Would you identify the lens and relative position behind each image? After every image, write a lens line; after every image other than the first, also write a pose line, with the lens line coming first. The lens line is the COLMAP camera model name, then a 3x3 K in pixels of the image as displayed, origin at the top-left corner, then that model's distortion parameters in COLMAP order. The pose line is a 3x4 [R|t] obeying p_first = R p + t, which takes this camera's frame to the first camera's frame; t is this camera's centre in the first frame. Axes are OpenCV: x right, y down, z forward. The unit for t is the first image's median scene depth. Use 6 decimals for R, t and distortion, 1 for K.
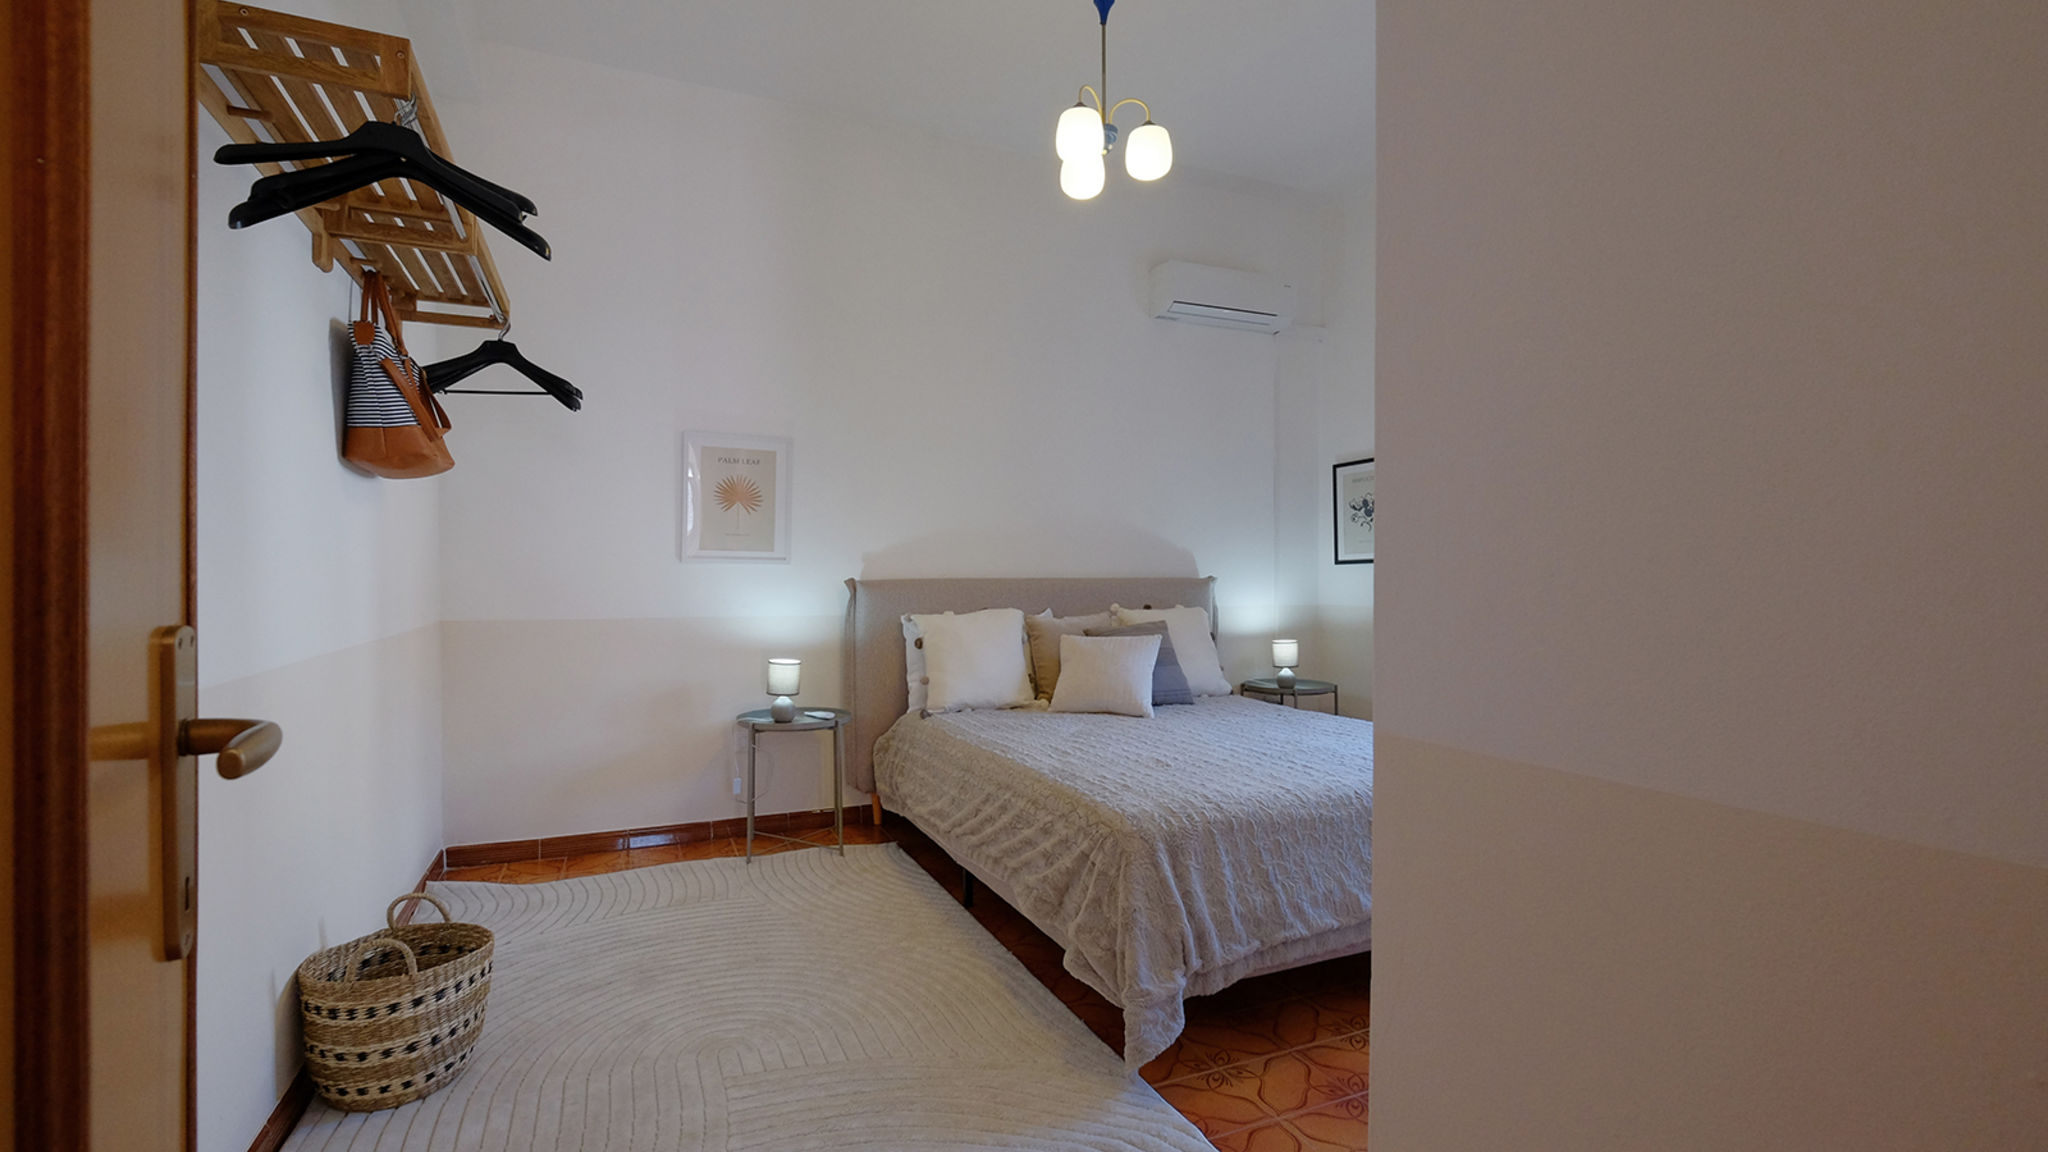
lens RADIAL K [[899.3, 0, 1020.7], [0, 899.3, 598.2], [0, 0, 1]] dist [-0.000164, -0.000049]
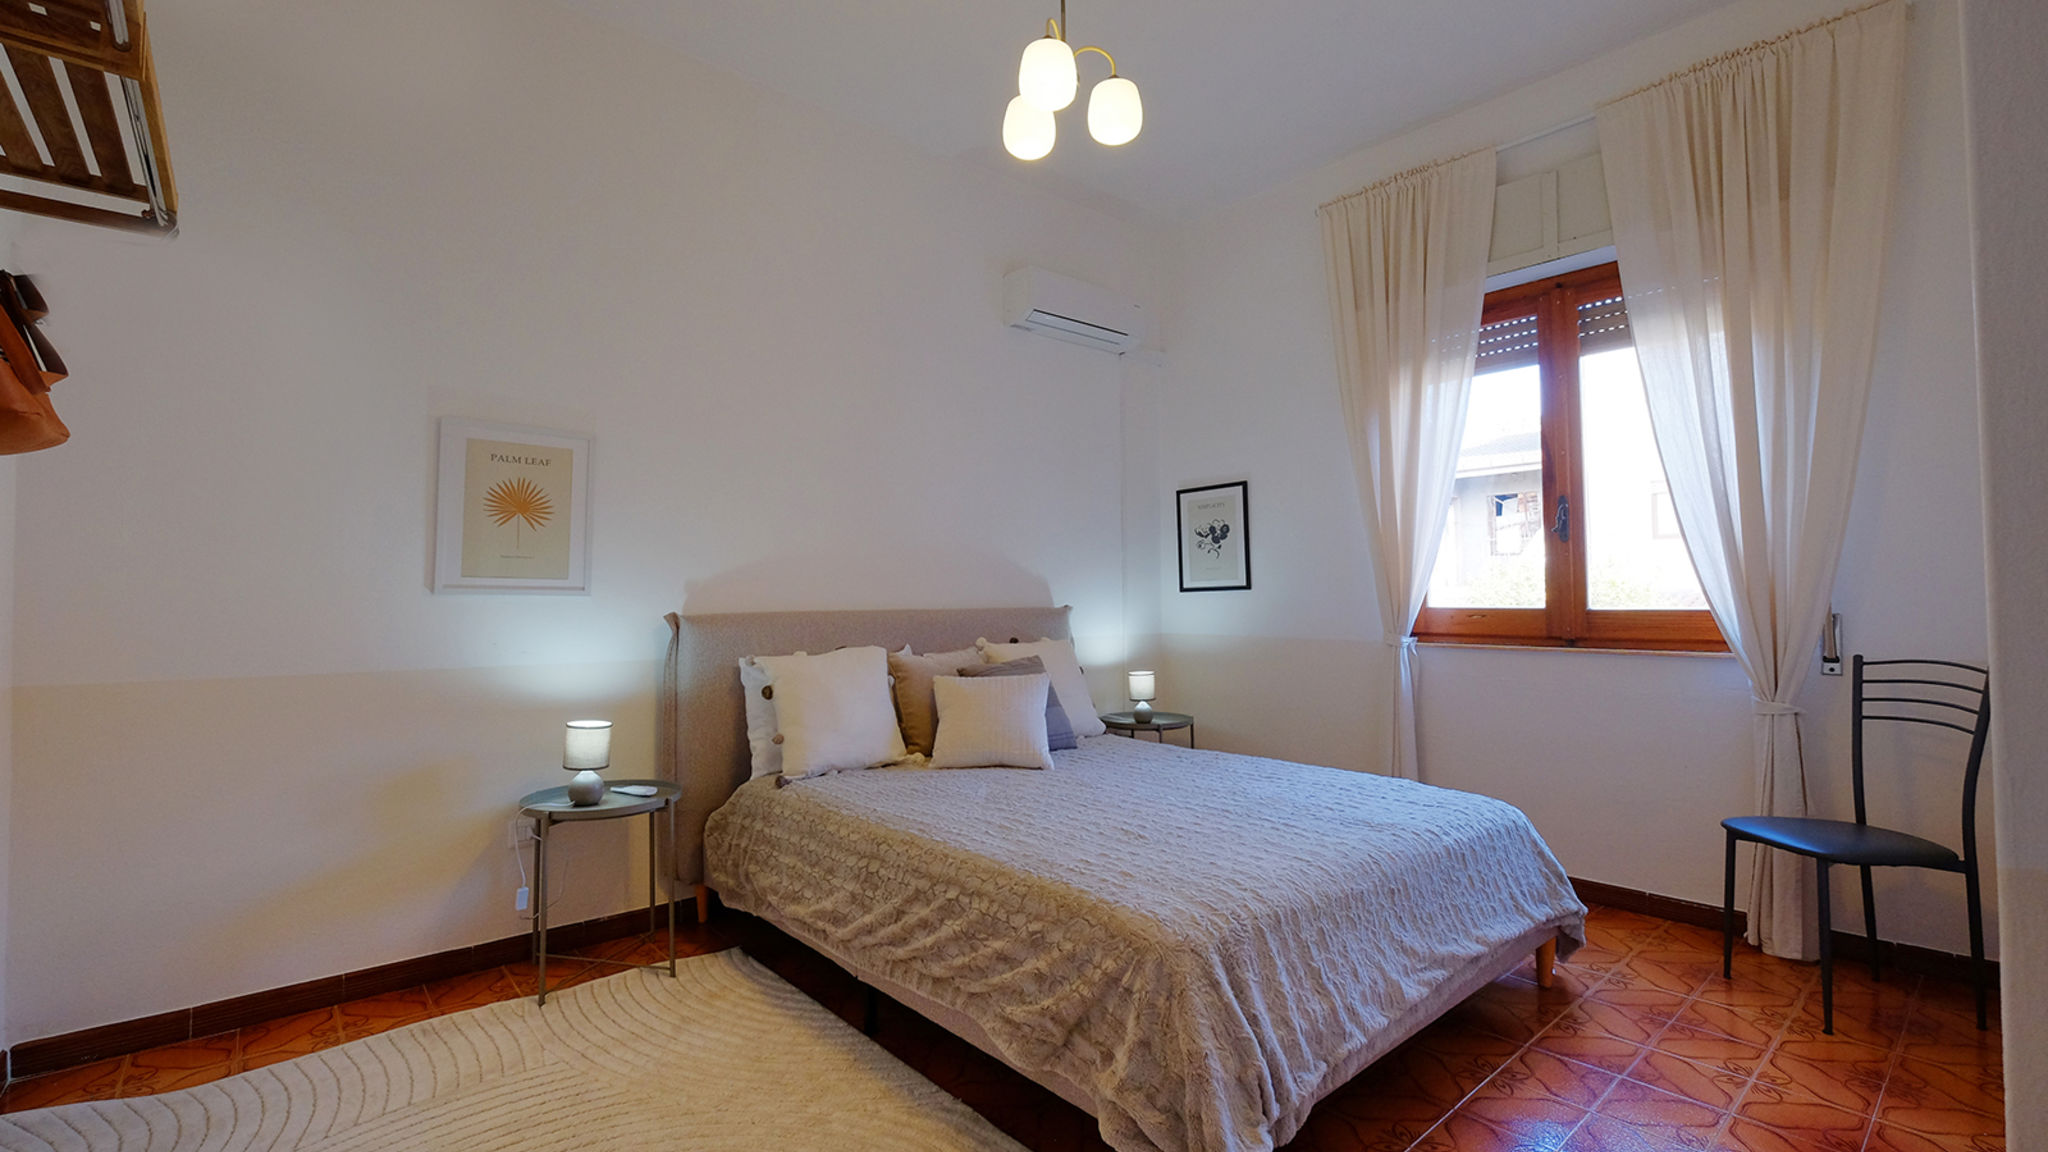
lens RADIAL K [[890.5, 0, 1025.3], [0, 890.5, 582.9], [0, 0, 1]] dist [-0.004863, 0.000583]
pose [[0.956537, -0.000727, 0.291610, -0.128980], [0.014123, 0.998939, -0.043835, -0.010277], [-0.291268, 0.046048, 0.955532, 0.169305]]
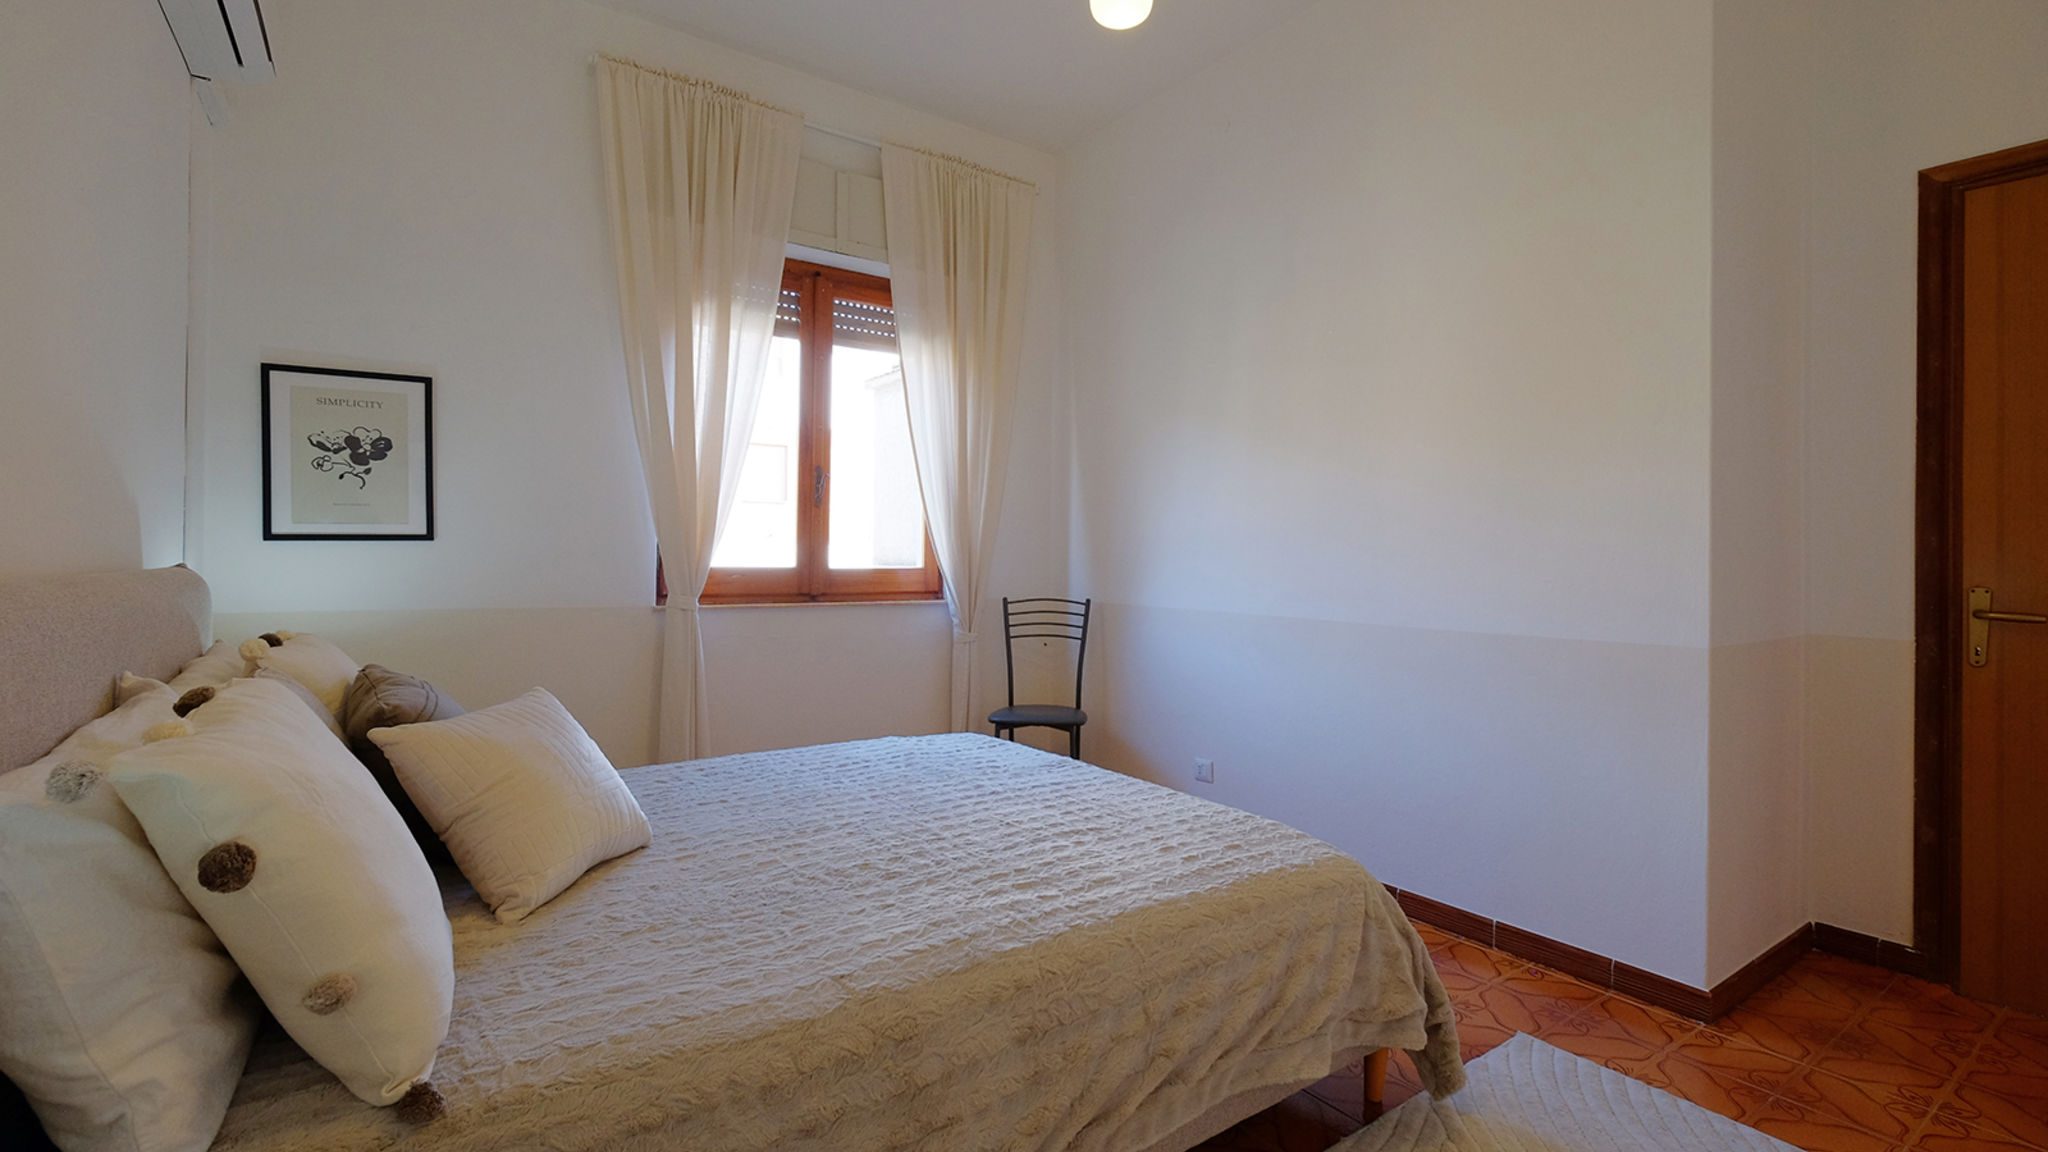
lens RADIAL K [[894.4, 0, 1026.1], [0, 894.4, 567.3], [0, 0, 1]] dist [-0.003138, -0.000053]
pose [[-0.179629, -0.010838, 0.983675, -0.393499], [0.016836, 0.999759, 0.014090, -0.028052], [-0.983590, 0.019092, -0.179403, 0.865231]]
